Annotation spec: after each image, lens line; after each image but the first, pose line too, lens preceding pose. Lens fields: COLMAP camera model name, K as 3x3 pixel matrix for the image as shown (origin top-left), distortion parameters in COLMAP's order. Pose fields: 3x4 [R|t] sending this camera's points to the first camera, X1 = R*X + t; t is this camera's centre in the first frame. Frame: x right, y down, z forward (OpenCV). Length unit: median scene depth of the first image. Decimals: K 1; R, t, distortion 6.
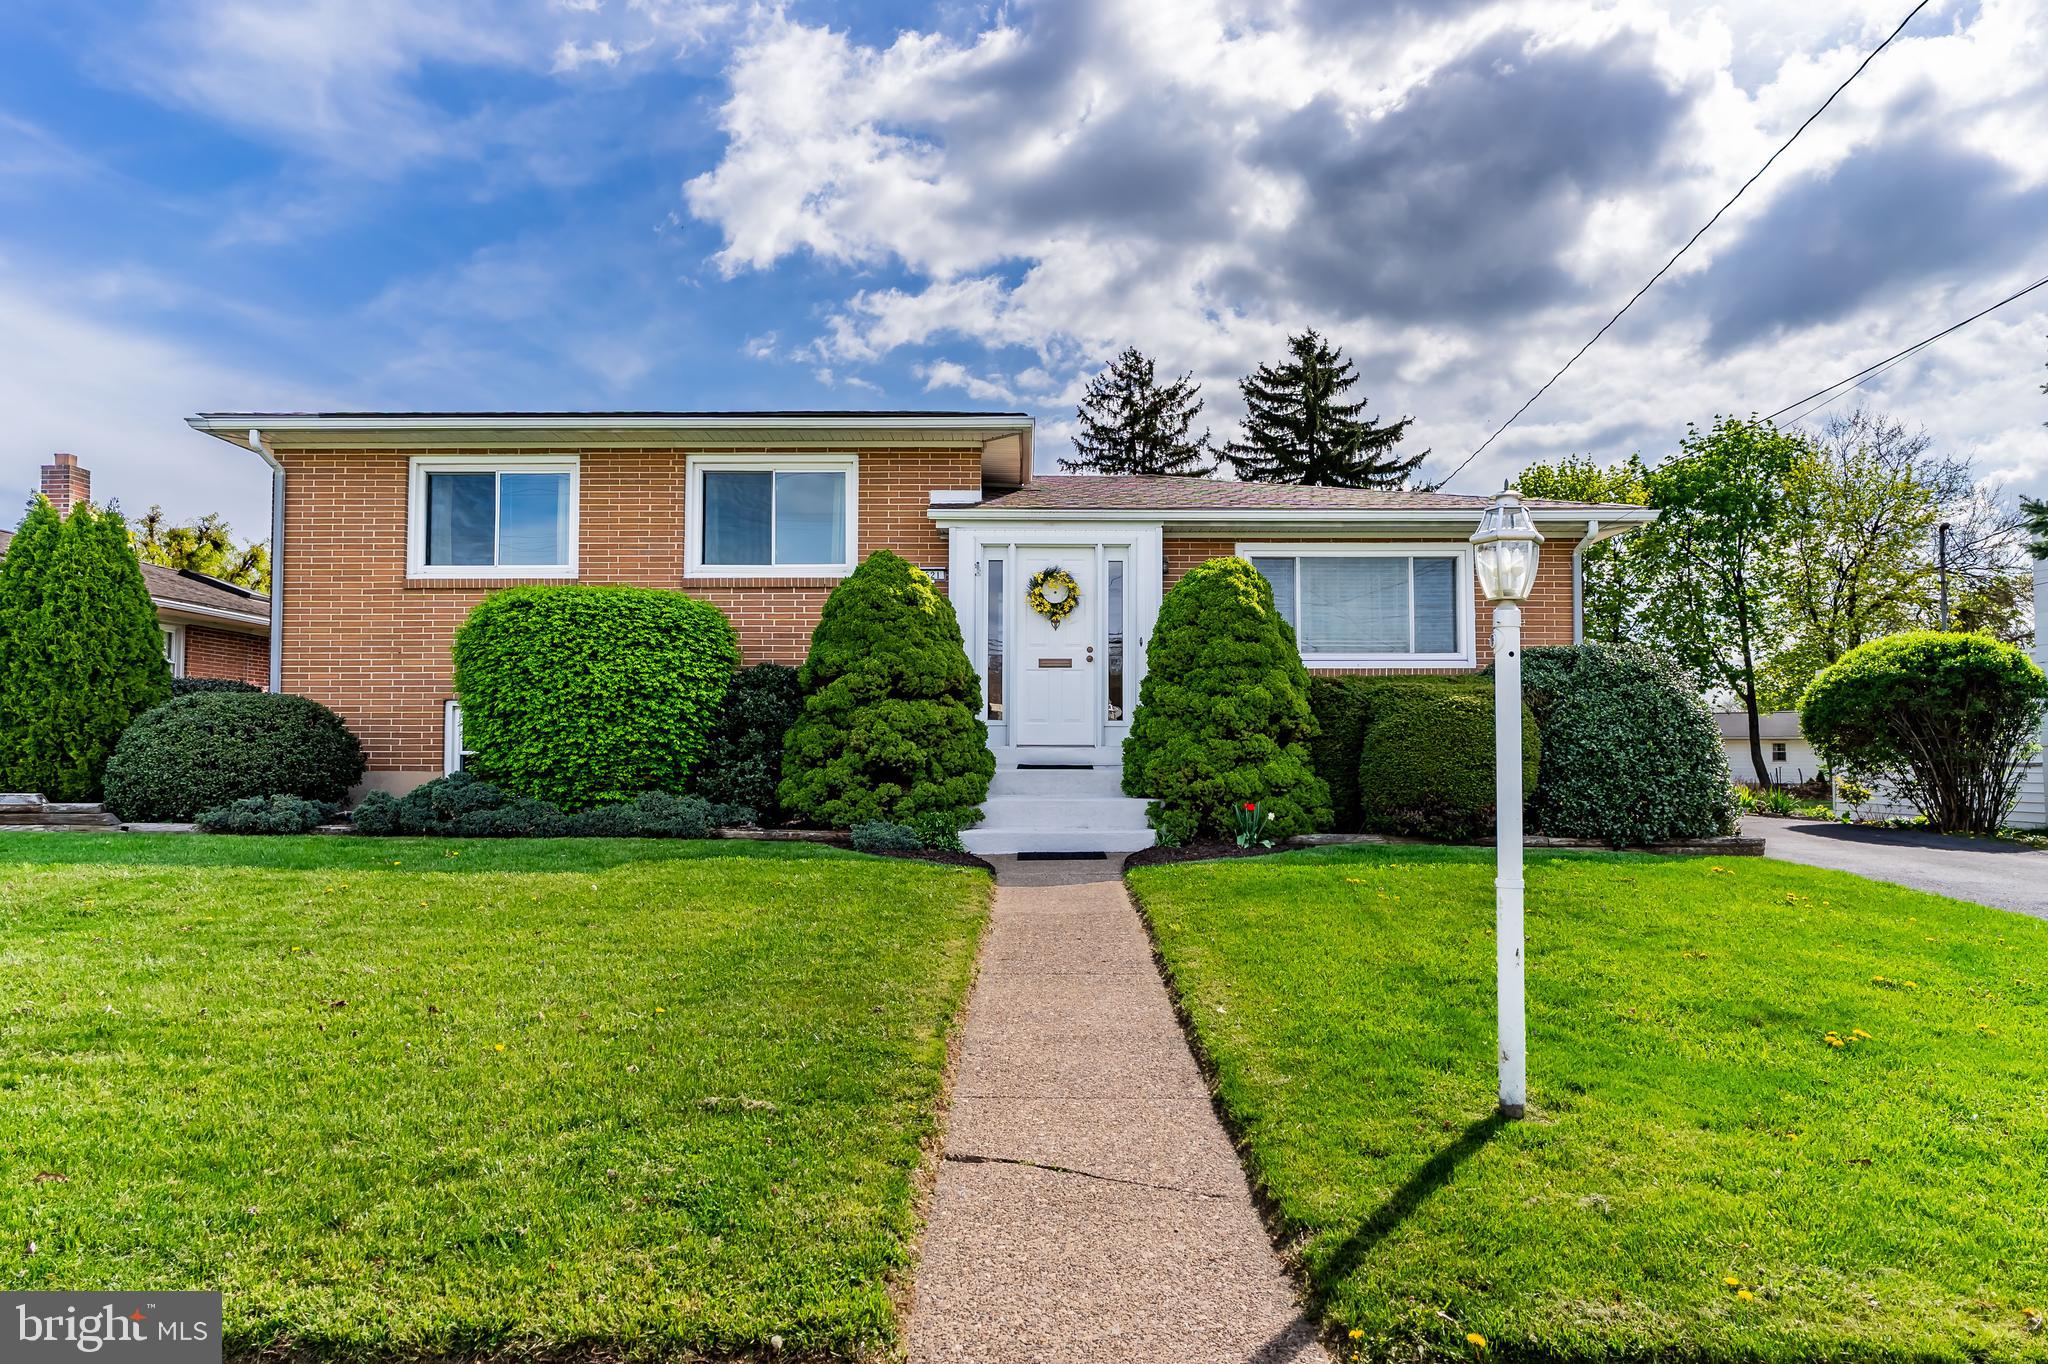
lens RADIAL K [[1211.8, 0, 1024.0], [0, 1211.8, 682.0], [0, 0, 1]] dist [0.006586, 0.002270]
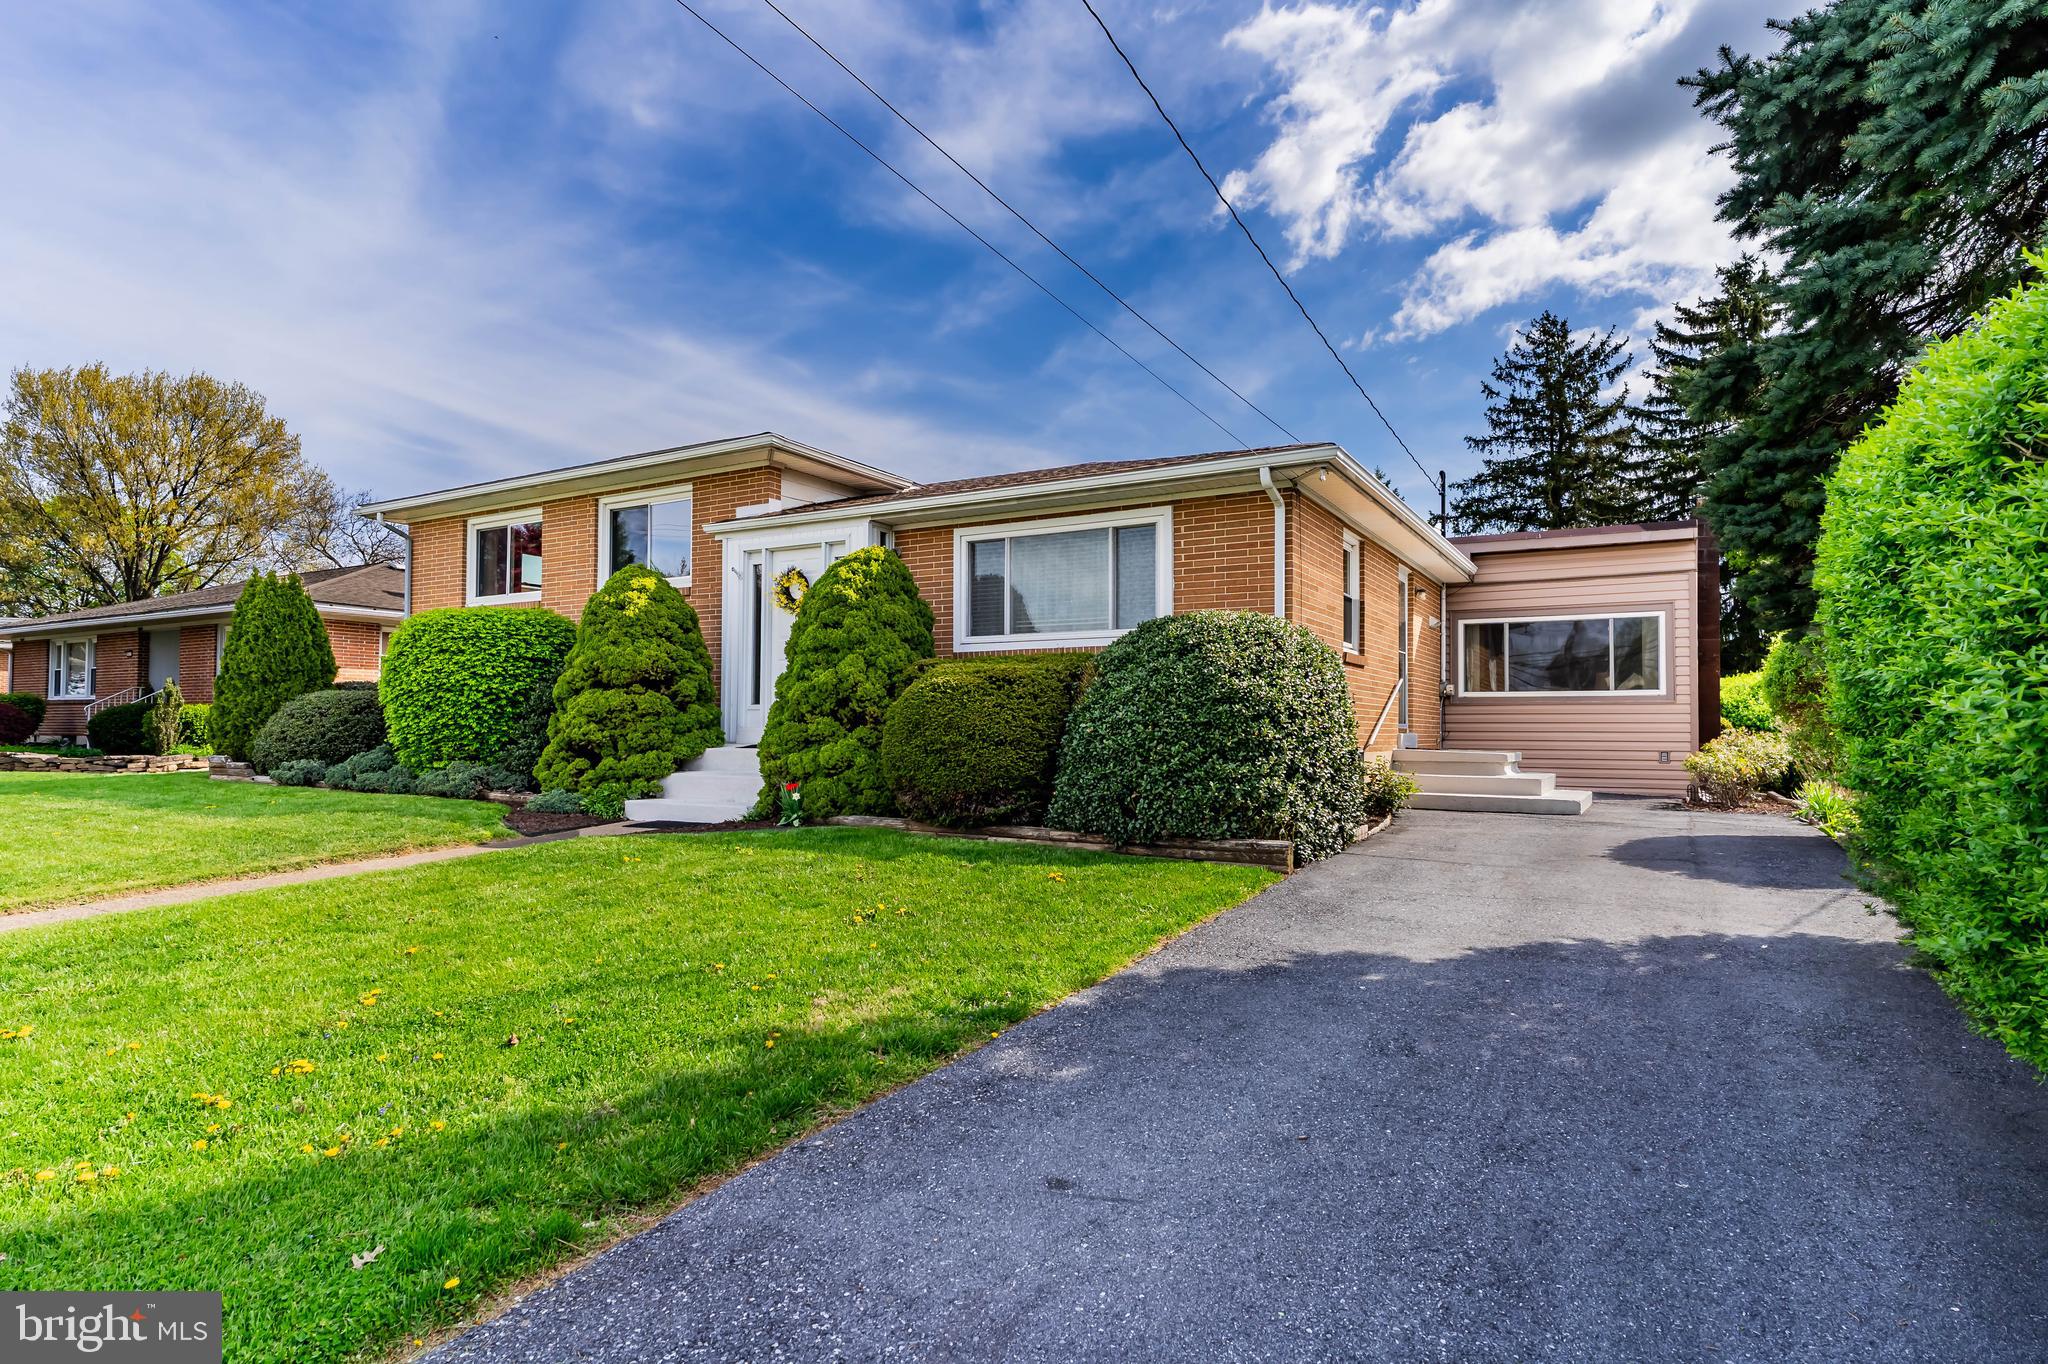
lens RADIAL K [[1065.0, 0, 1052.0], [0, 1065.0, 685.7], [0, 0, 1]] dist [0.003333, 0.000737]
pose [[0.872583, -0.016583, -0.488184, 0.683285], [0.025639, 0.999601, 0.011871, 0.008450], [0.487792, -0.022875, 0.872660, 0.253118]]
